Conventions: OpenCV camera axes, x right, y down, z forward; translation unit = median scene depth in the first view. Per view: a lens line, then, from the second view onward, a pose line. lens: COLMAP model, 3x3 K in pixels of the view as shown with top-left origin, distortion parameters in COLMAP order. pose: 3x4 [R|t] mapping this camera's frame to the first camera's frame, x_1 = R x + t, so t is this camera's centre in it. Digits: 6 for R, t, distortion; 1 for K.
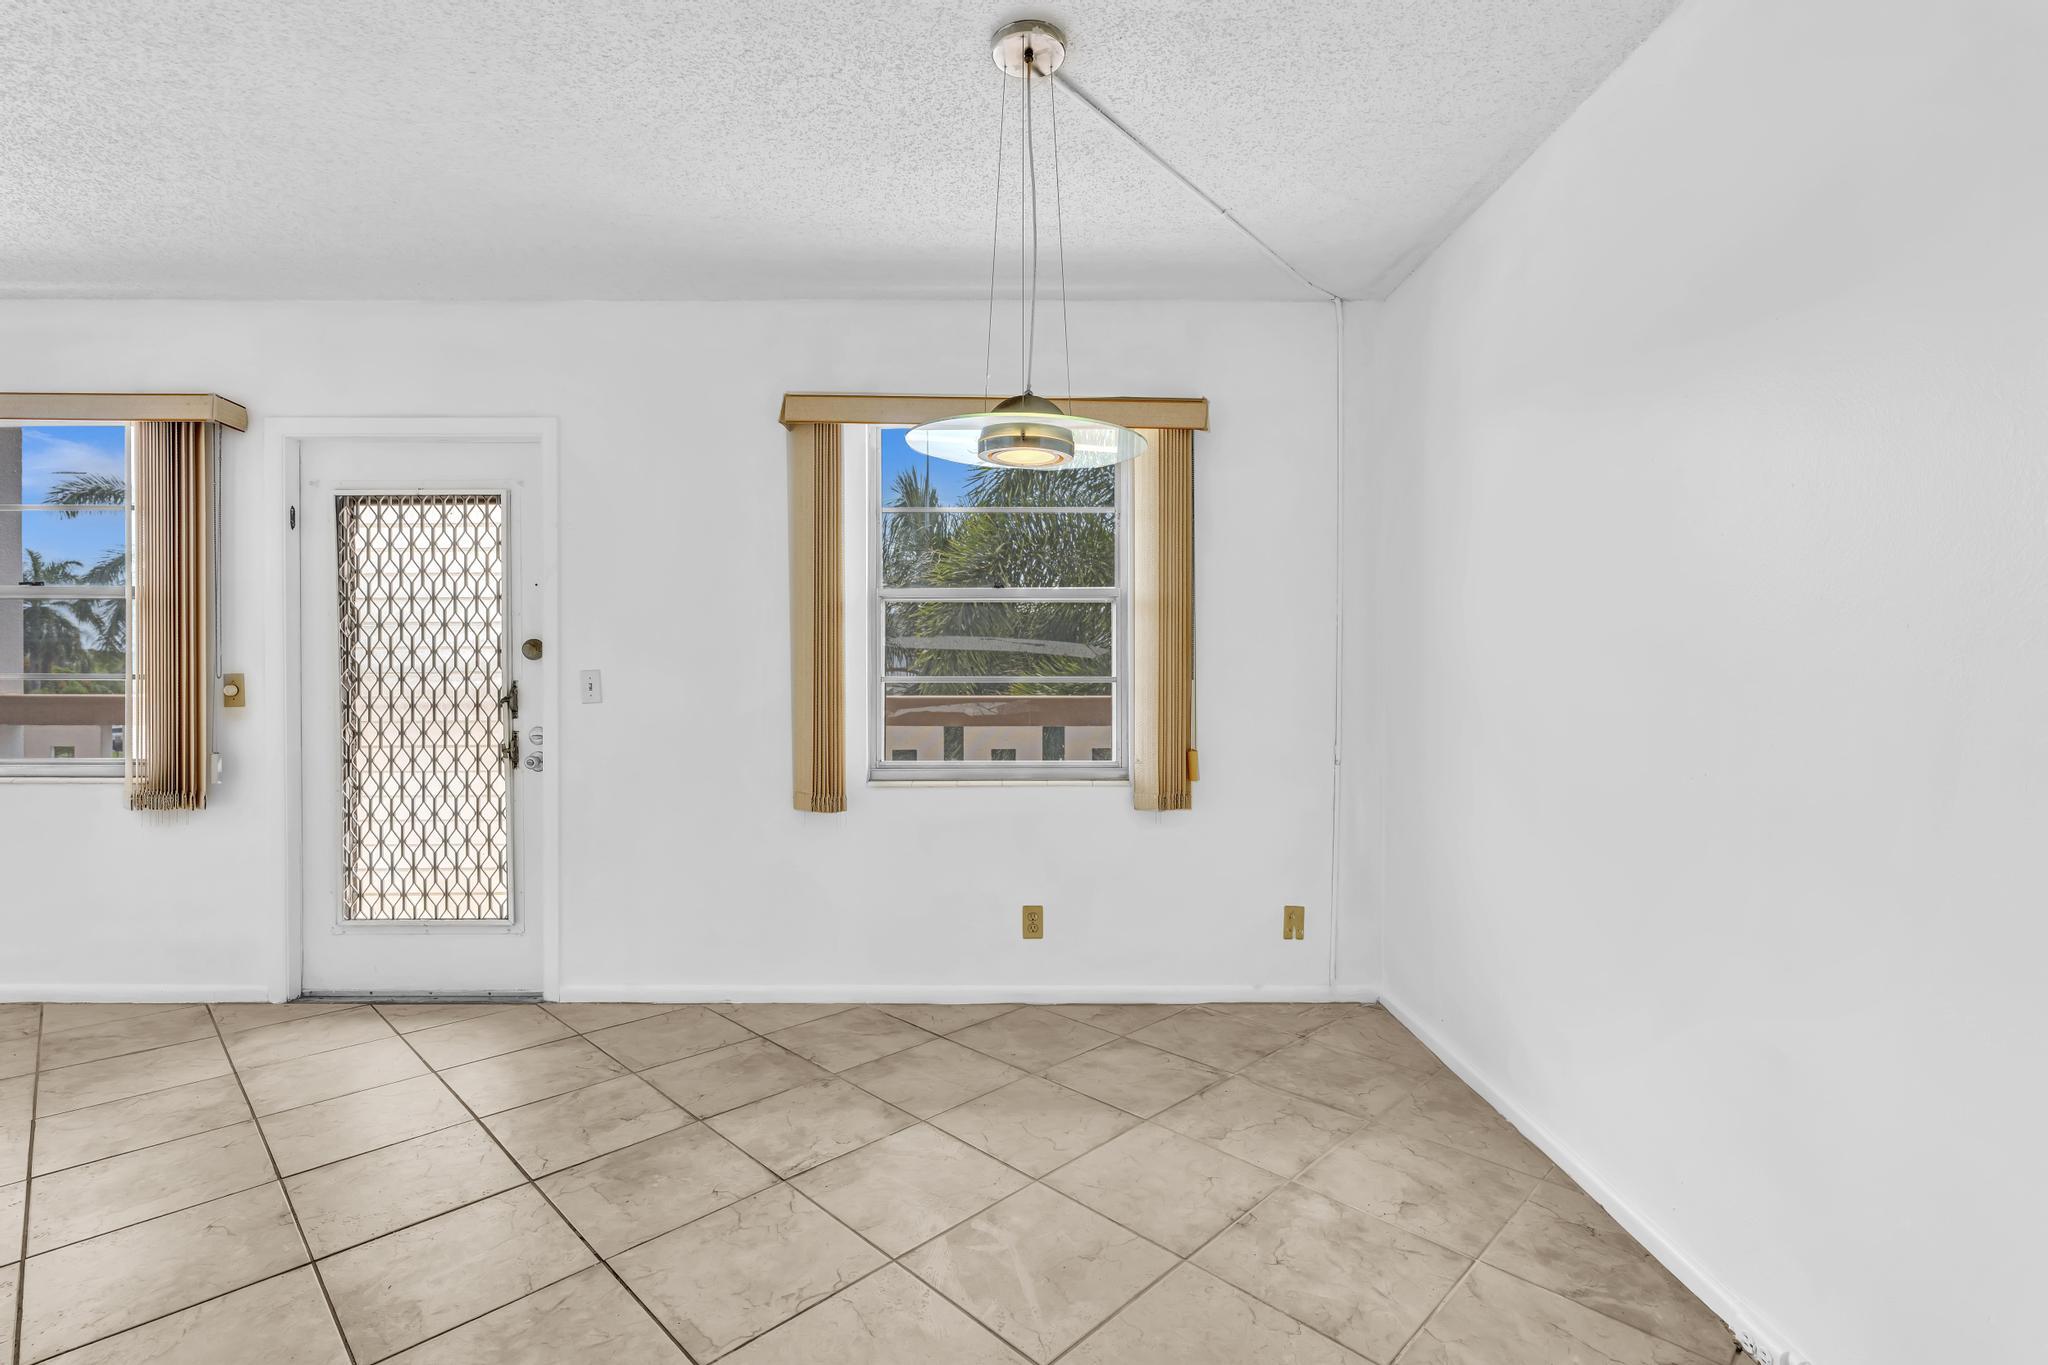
lens RADIAL K [[961.4, 0, 1021.1], [0, 961.4, 670.6], [0, 0, 1]] dist [-0.011160, 0.006303]
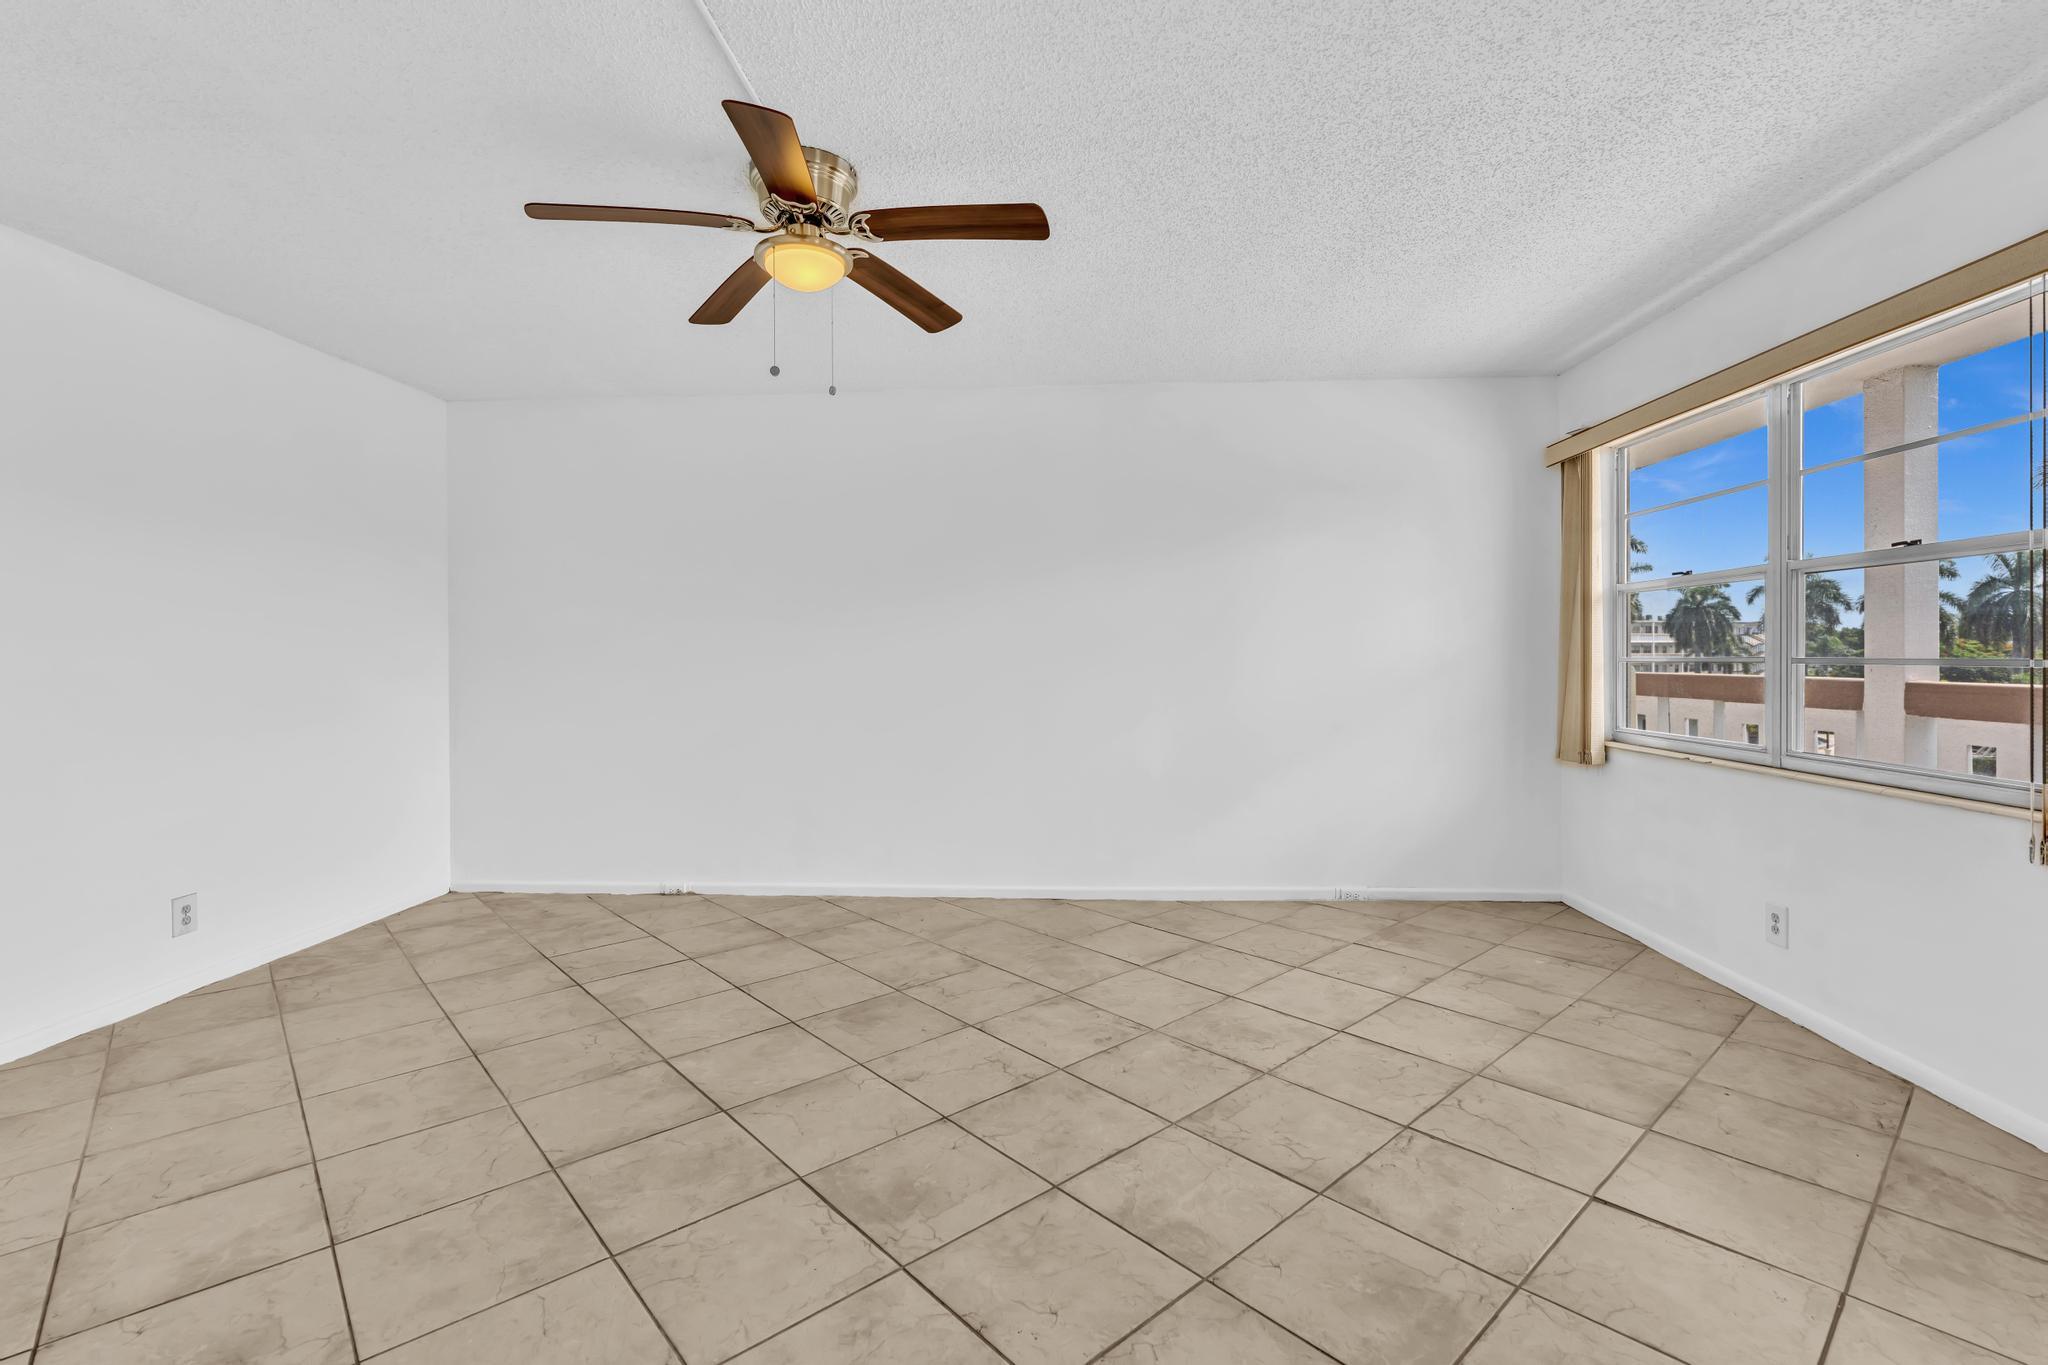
lens RADIAL K [[919.2, 0, 1019.8], [0, 919.2, 659.4], [0, 0, 1]] dist [-0.005001, 0.000442]
pose [[-0.059721, 0.003676, -0.998208, -0.250676], [-0.000336, 0.999993, 0.003703, 0.002518], [0.998215, 0.000556, -0.059719, 0.331227]]
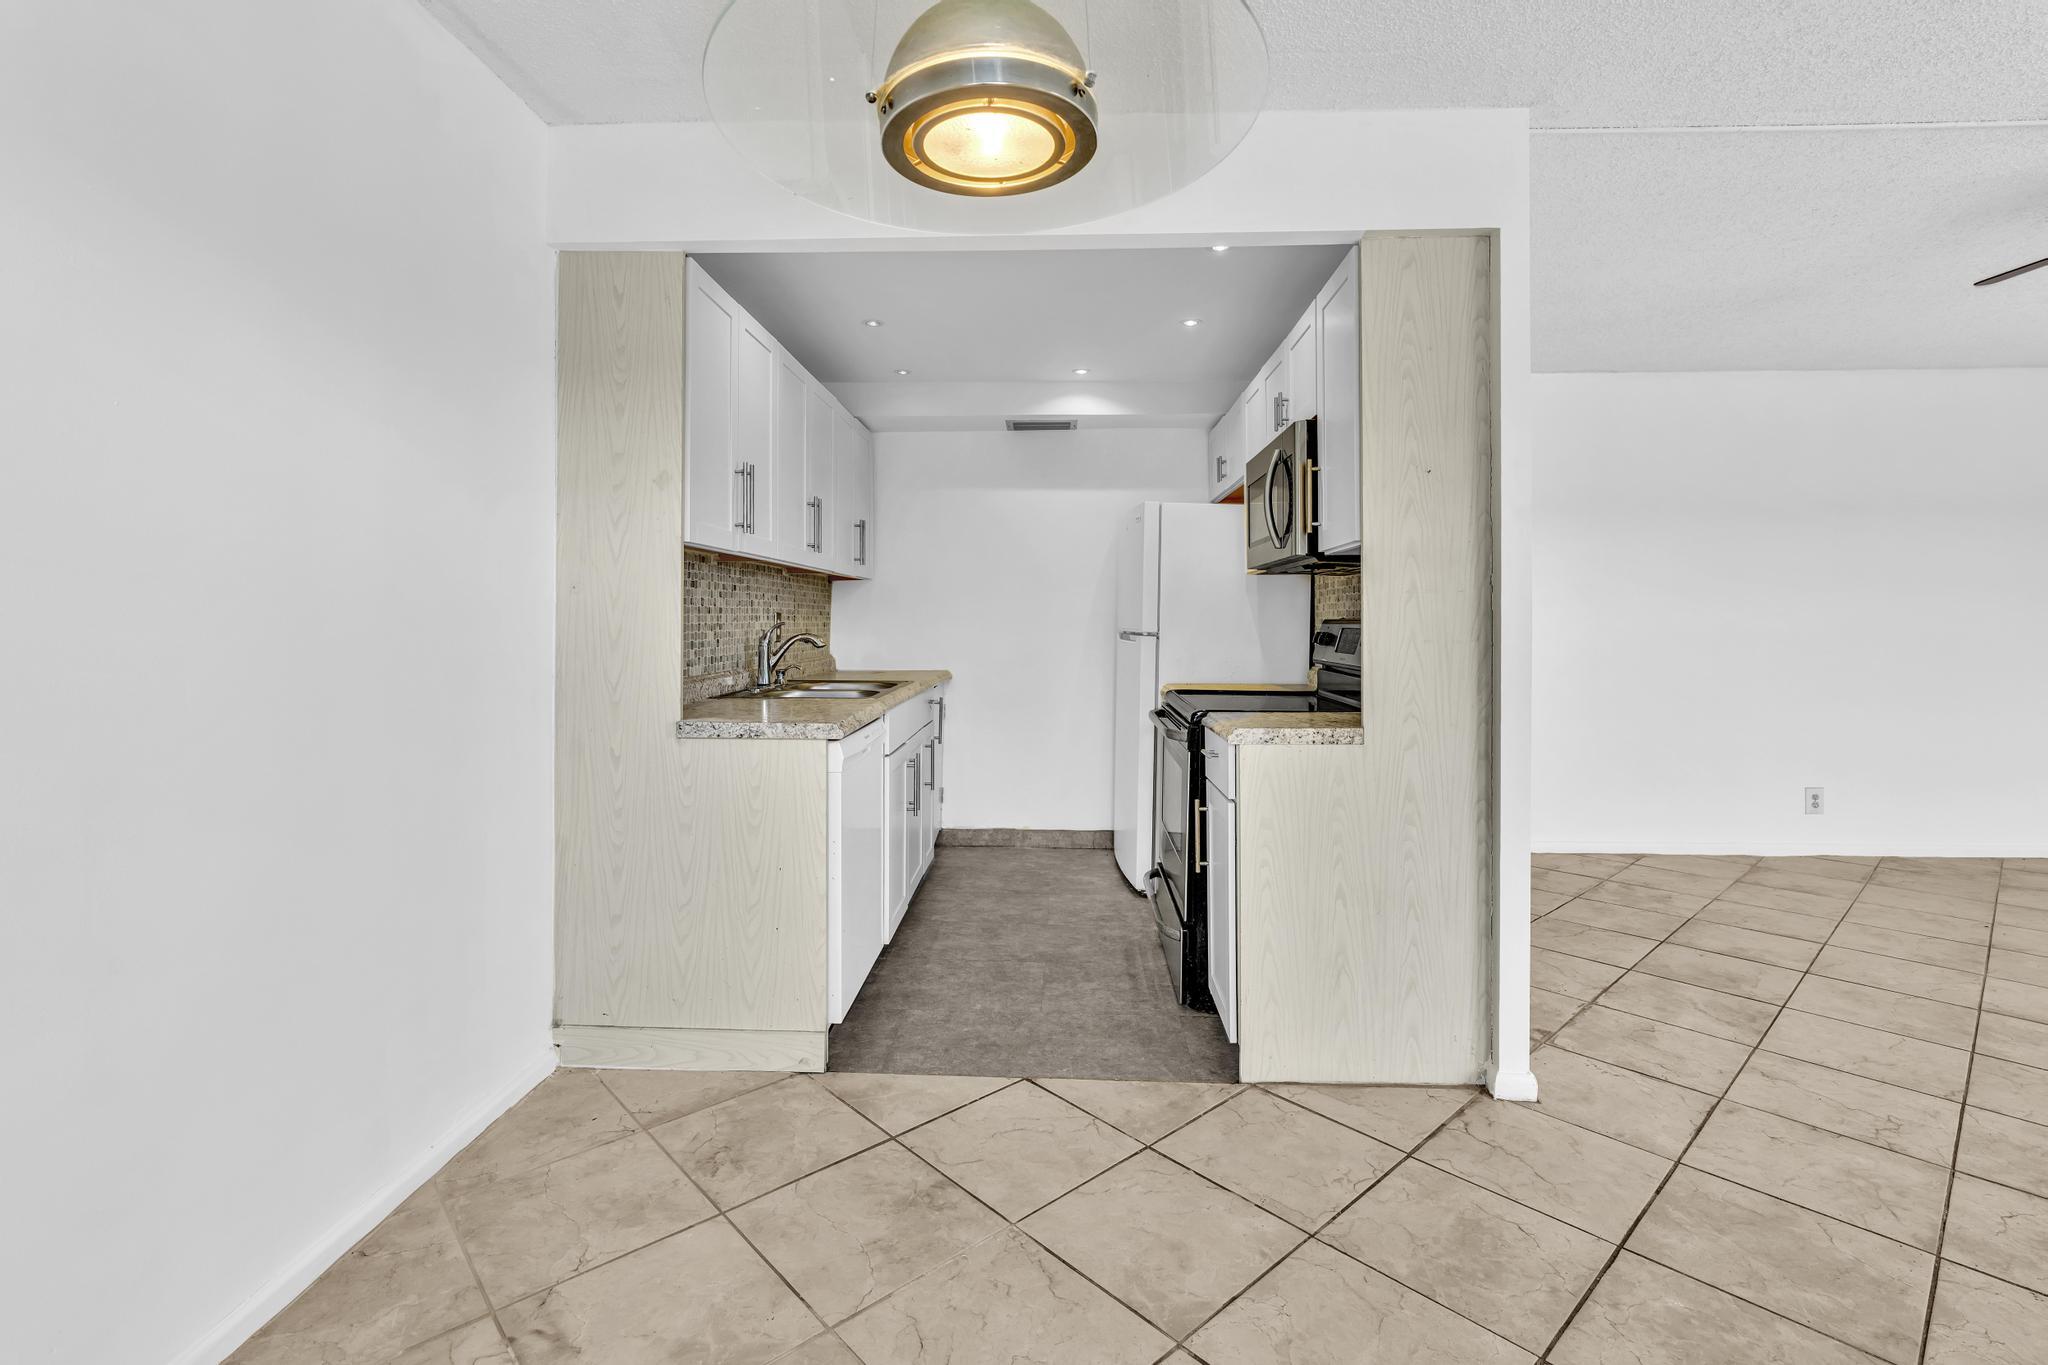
lens RADIAL K [[933.7, 0, 1019.5], [0, 933.7, 622.1], [0, 0, 1]] dist [-0.004784, 0.000018]
pose [[-0.998829, -0.002712, 0.048299, -0.018488], [-0.002373, 0.999972, 0.007063, -0.002200], [-0.048316, 0.006940, -0.998808, 0.872395]]
